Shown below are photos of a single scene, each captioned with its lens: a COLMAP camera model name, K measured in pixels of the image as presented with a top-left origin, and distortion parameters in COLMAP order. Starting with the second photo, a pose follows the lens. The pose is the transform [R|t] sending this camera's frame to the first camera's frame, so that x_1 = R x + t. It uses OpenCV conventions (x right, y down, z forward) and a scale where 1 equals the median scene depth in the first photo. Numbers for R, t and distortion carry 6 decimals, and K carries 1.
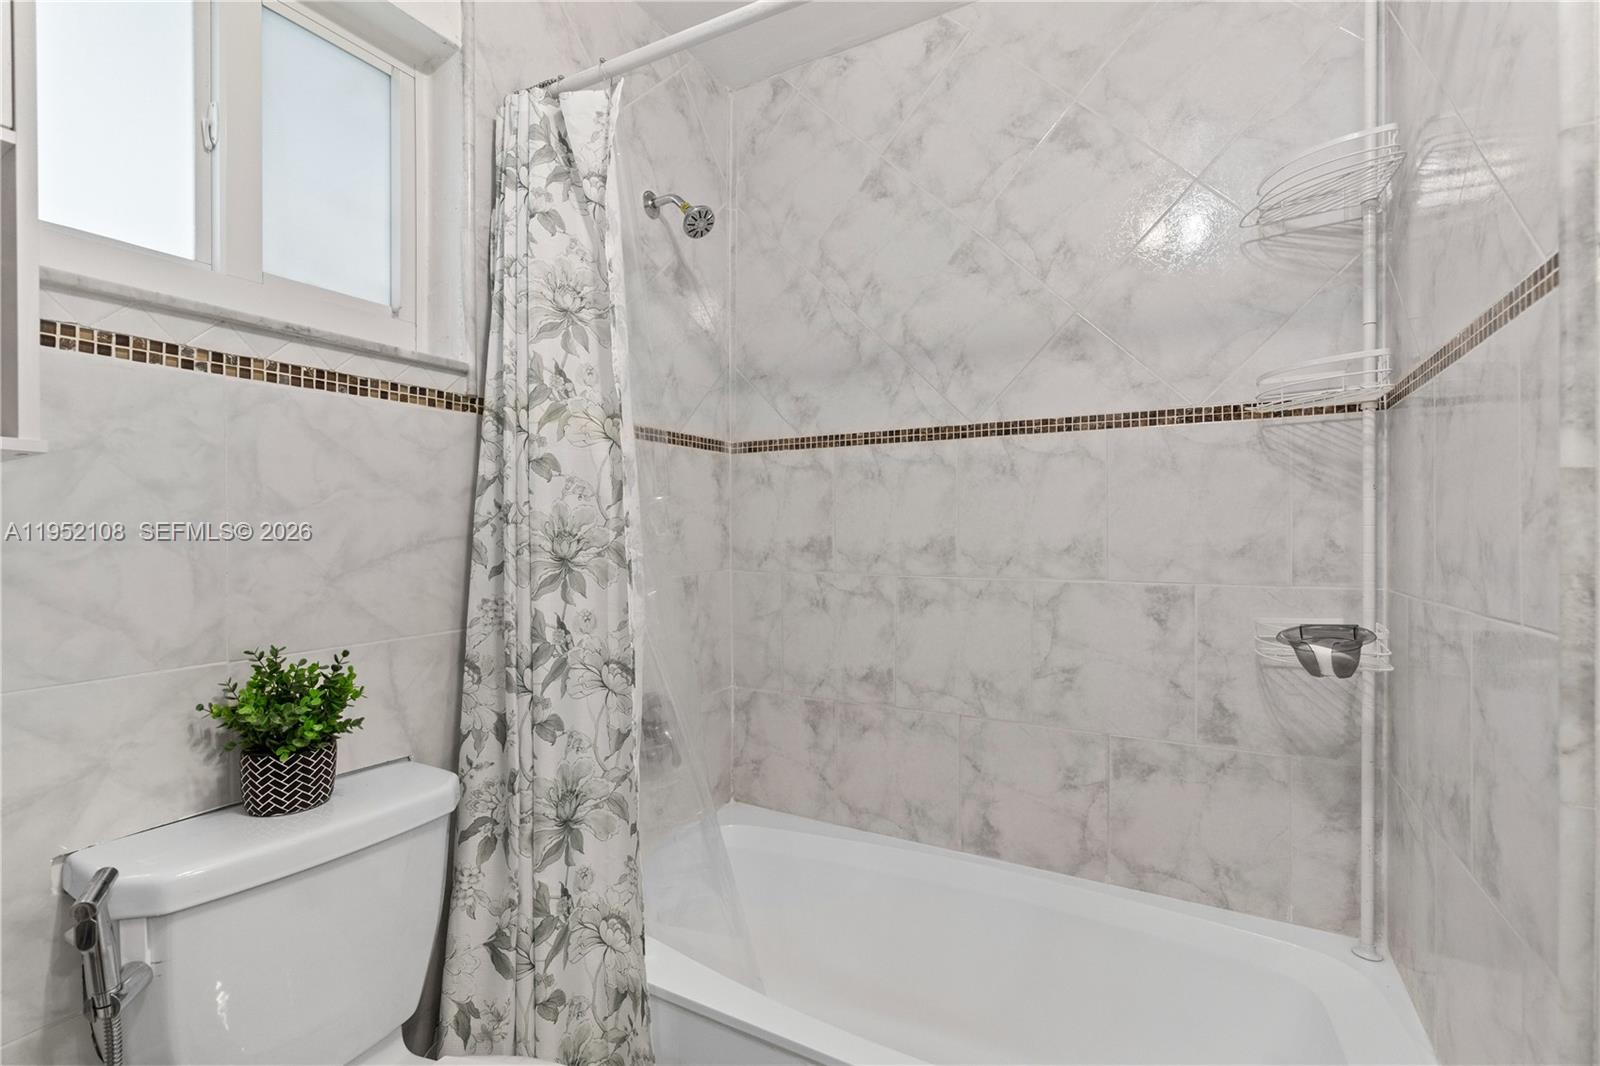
lens RADIAL K [[726.2, 0, 791.9], [0, 726.2, 534.9], [0, 0, 1]] dist [-0.005505, 0.001255]
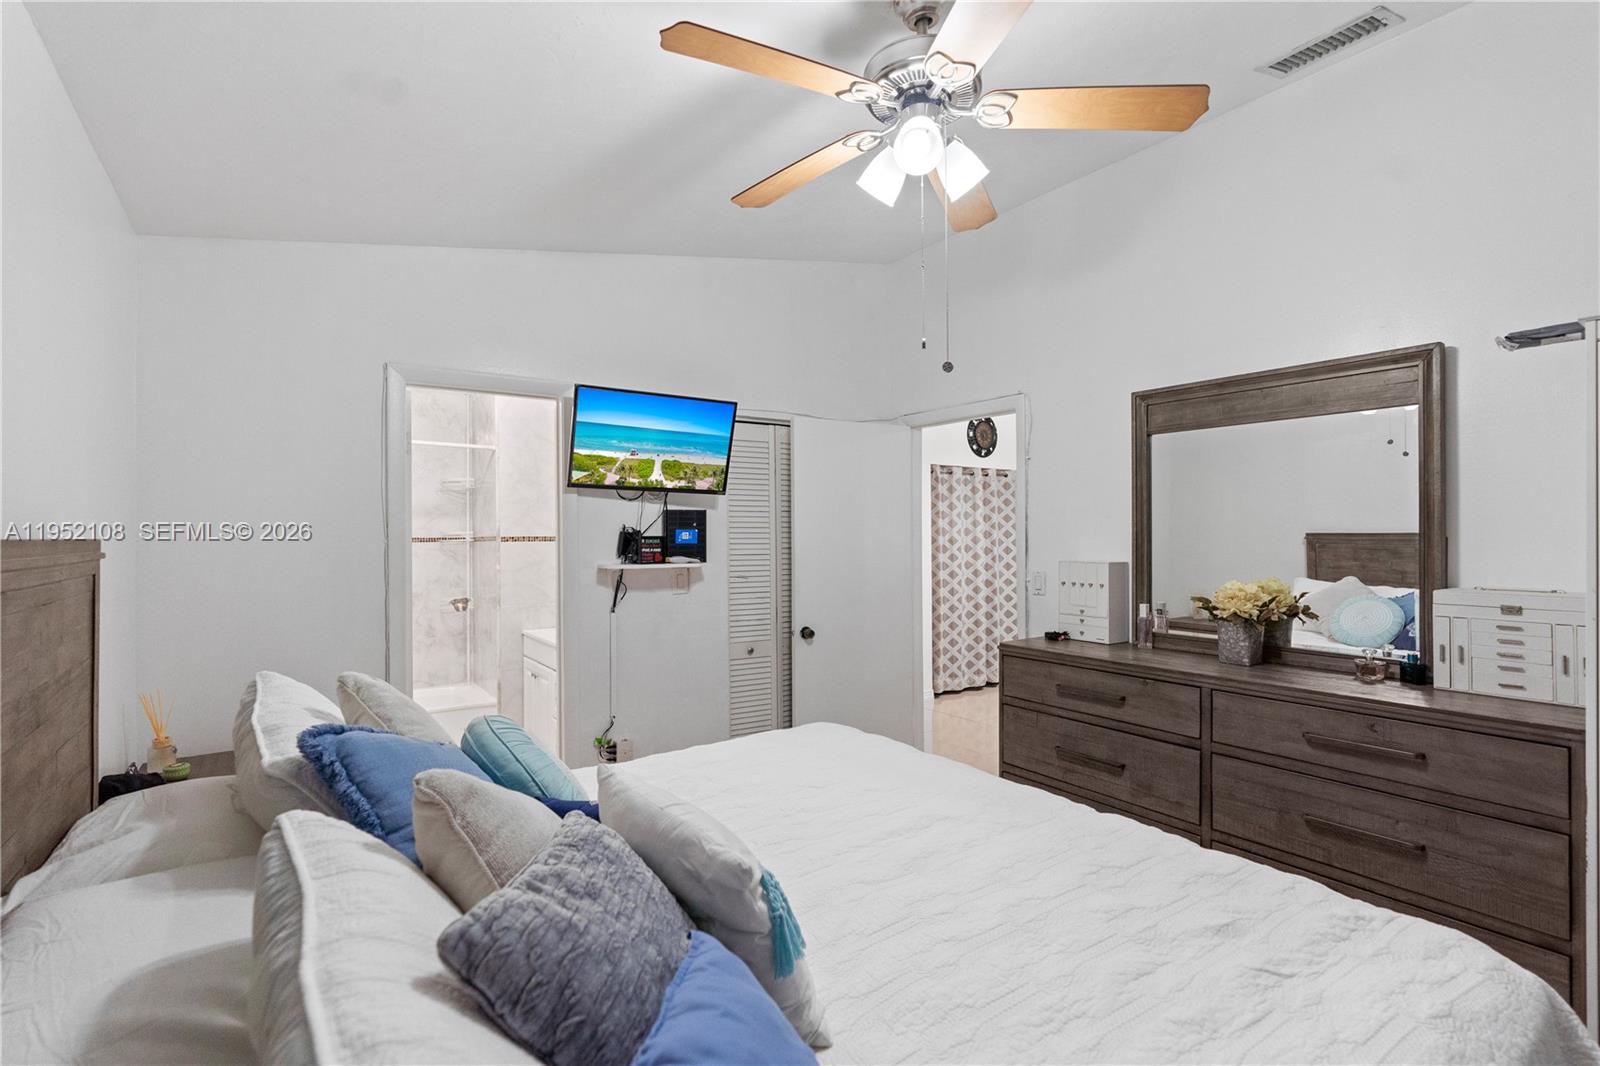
lens RADIAL K [[726.2, 0, 793.2], [0, 726.2, 534.9], [0, 0, 1]] dist [-0.005505, 0.001255]
pose [[0.433350, -0.000527, 0.901226, -1.854586], [0.006356, 0.999977, -0.002471, -0.184904], [-0.901203, 0.006799, 0.433343, -2.141476]]
